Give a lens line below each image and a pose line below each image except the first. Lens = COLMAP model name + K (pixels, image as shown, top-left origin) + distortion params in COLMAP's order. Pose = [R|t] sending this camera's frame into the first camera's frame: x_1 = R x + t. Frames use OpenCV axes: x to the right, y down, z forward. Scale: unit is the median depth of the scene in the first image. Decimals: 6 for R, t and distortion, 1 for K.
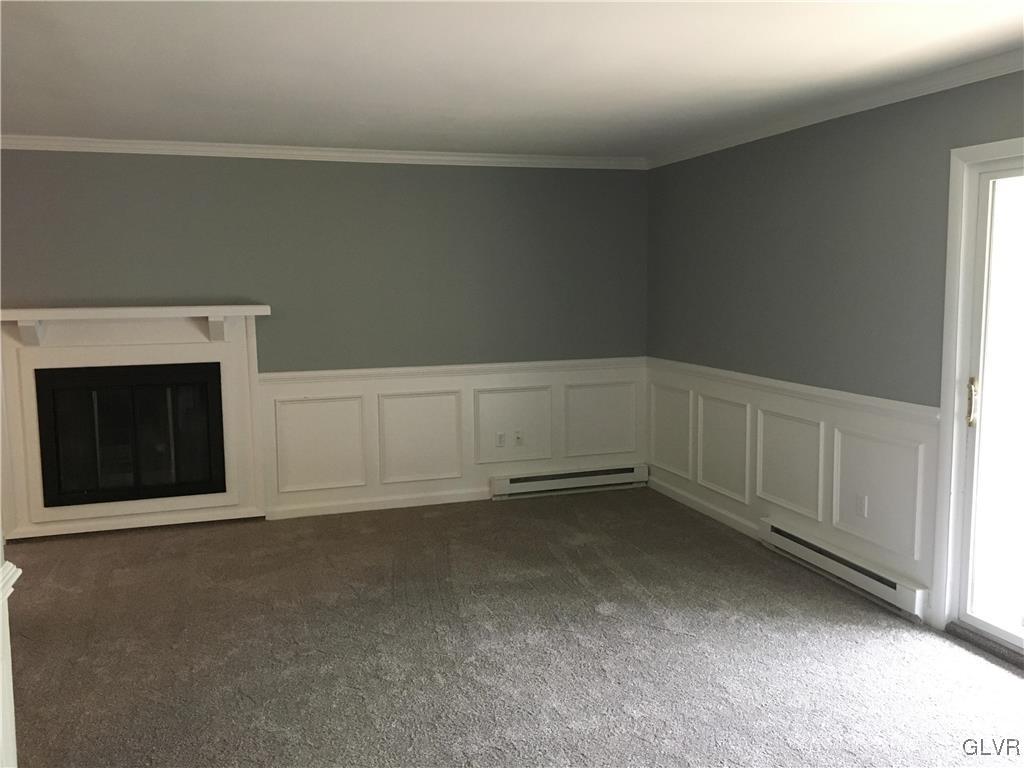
lens RADIAL K [[879.4, 0, 511.6], [0, 879.4, 381.8], [0, 0, 1]] dist [0.059288, -0.052064]
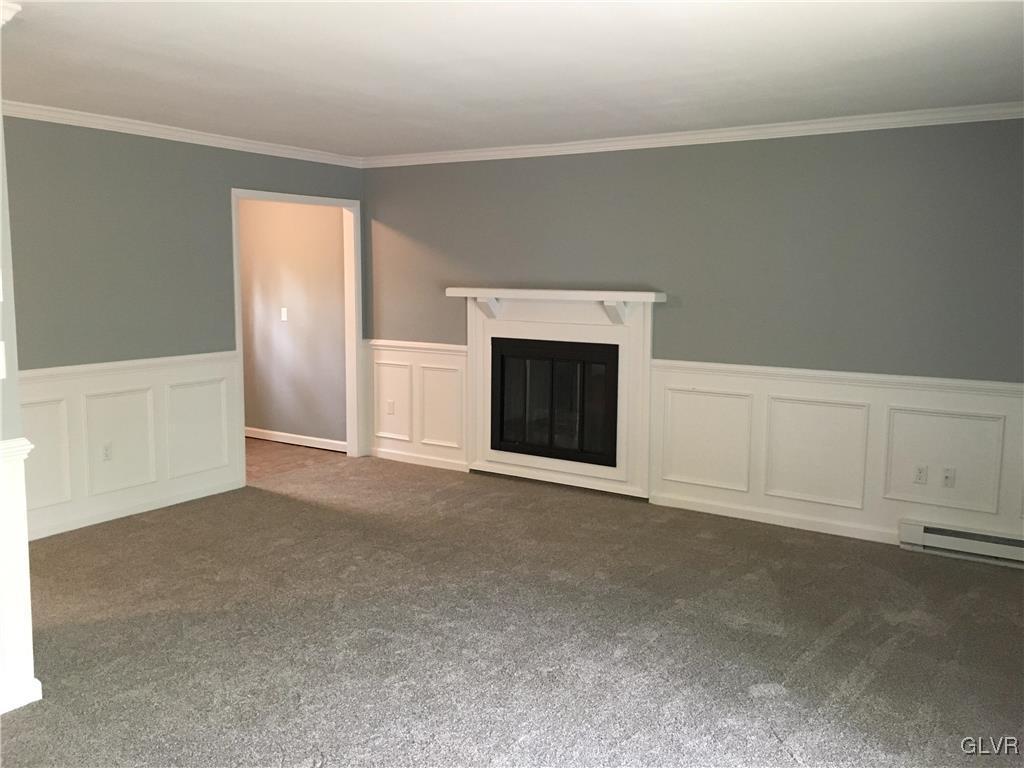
lens RADIAL K [[879.4, 0, 510.7], [0, 879.4, 383.5], [0, 0, 1]] dist [0.059288, -0.052064]
pose [[0.619617, 0.117840, -0.776008, 0.421698], [-0.107745, 0.992076, 0.064620, -0.030820], [0.777474, 0.043572, 0.627404, 0.245167]]
